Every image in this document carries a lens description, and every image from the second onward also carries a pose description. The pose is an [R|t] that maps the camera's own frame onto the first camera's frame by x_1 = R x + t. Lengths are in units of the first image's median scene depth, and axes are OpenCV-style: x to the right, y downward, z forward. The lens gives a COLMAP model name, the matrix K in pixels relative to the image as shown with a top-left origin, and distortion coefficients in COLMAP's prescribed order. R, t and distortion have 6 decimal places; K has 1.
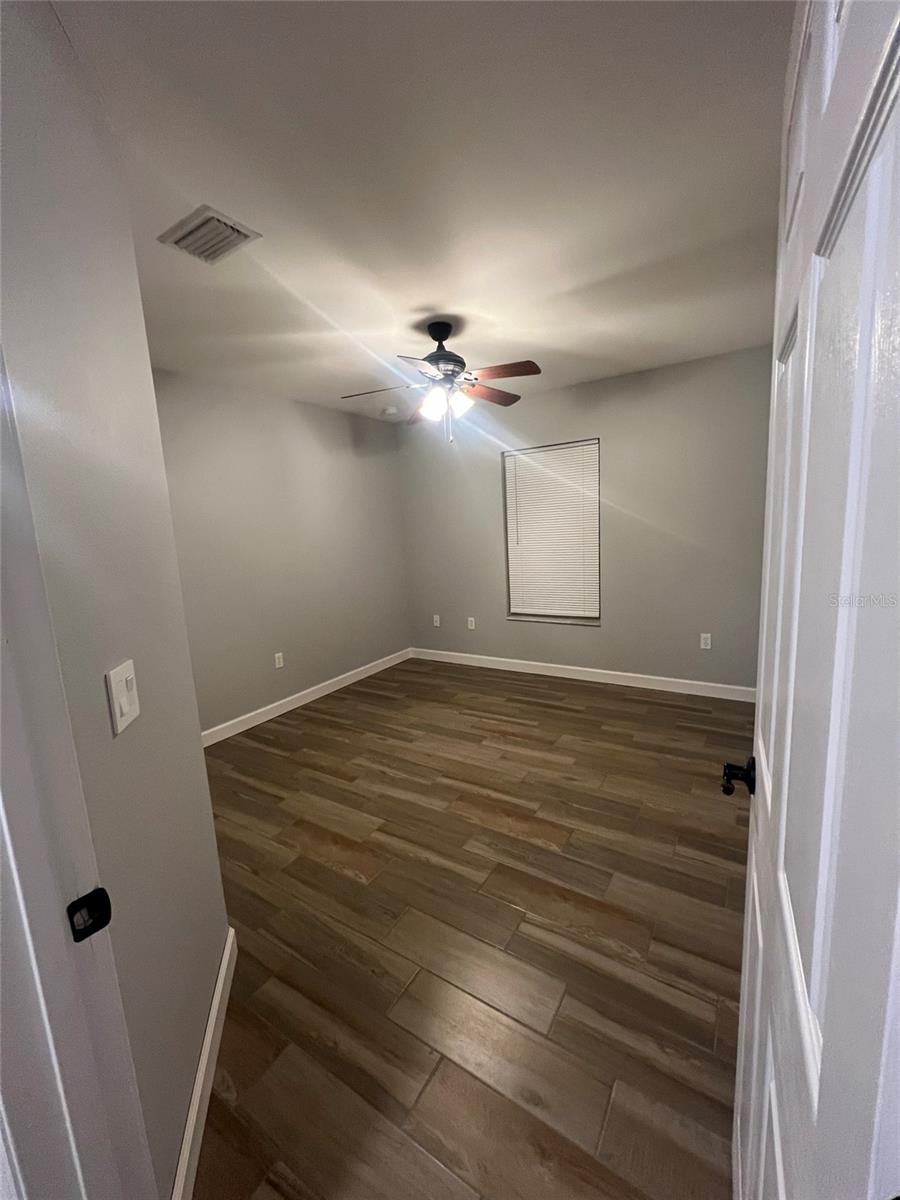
lens RADIAL K [[479.2, 0, 448.2], [0, 479.2, 602.3], [0, 0, 1]] dist [-0.000268, -0.000098]
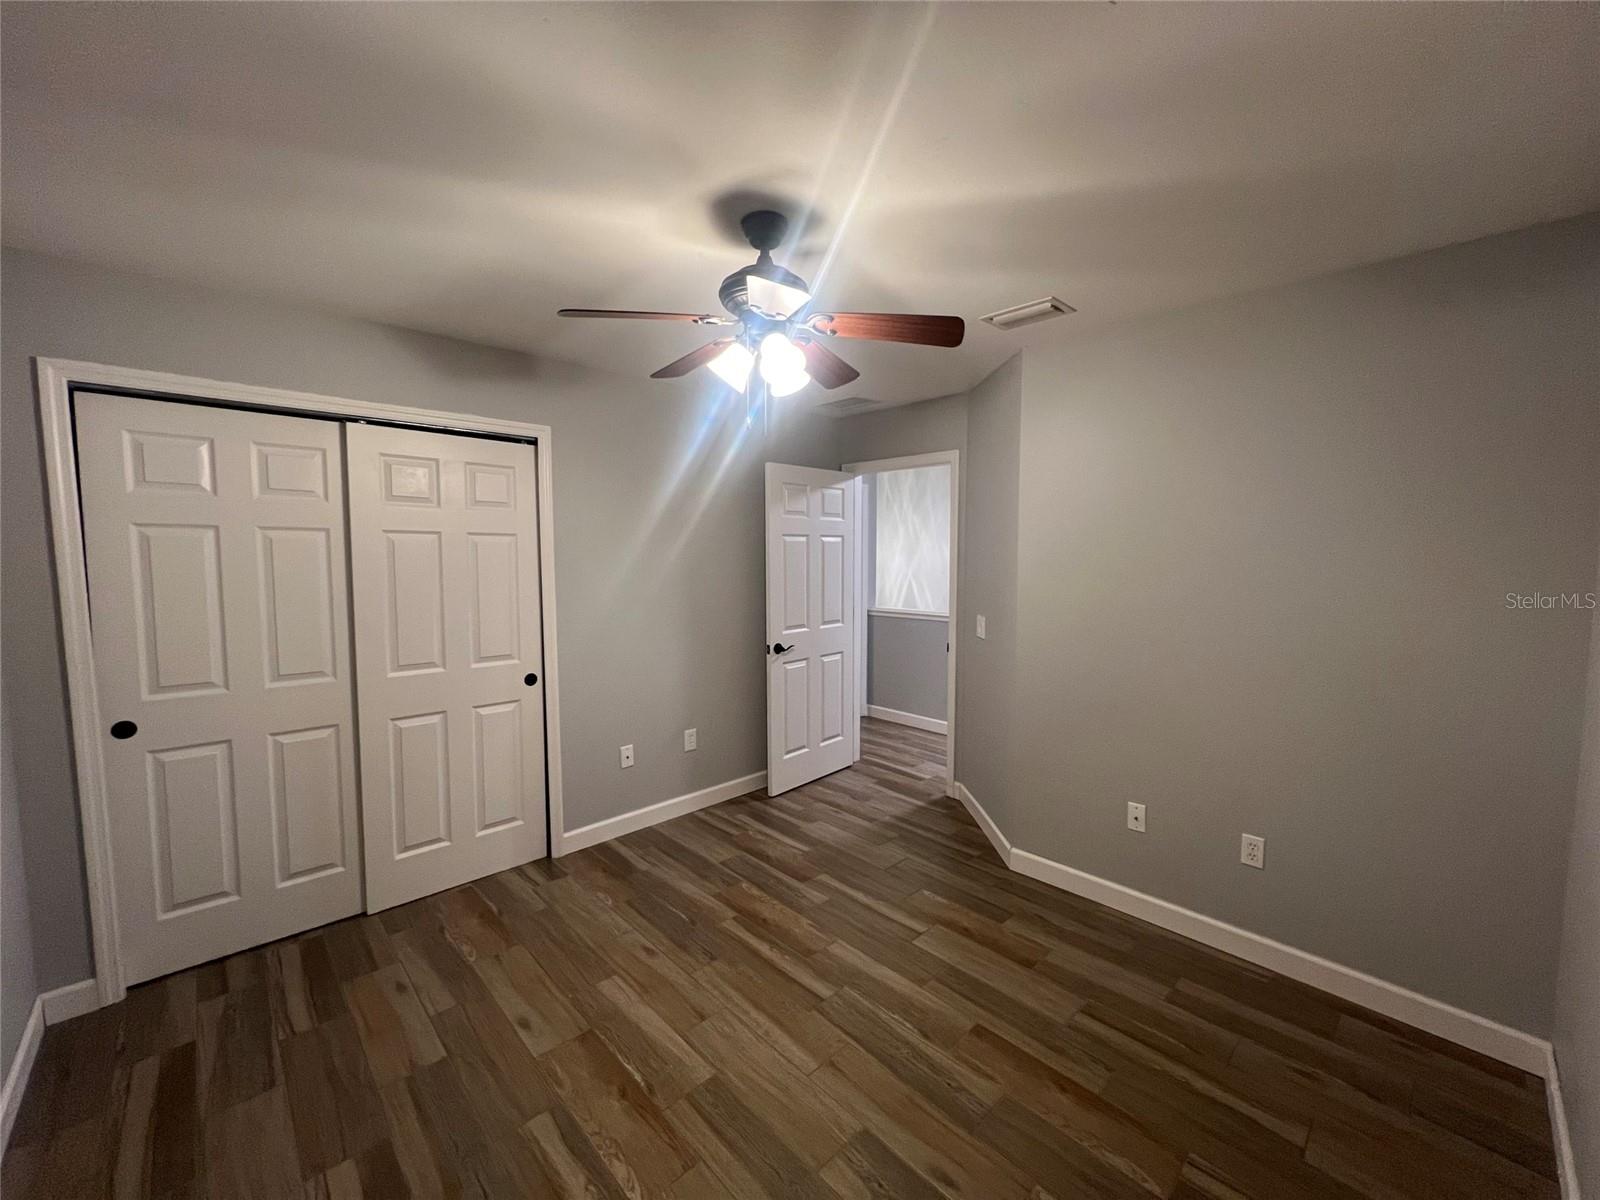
lens RADIAL K [[638.9, 0, 802.5], [0, 638.9, 601.1], [0, 0, 1]] dist [-0.000268, -0.000098]
pose [[-0.970462, 0.035625, 0.238610, -0.207145], [0.091496, 0.969498, 0.227380, -0.321802], [-0.223231, 0.242496, -0.944121, 1.725353]]
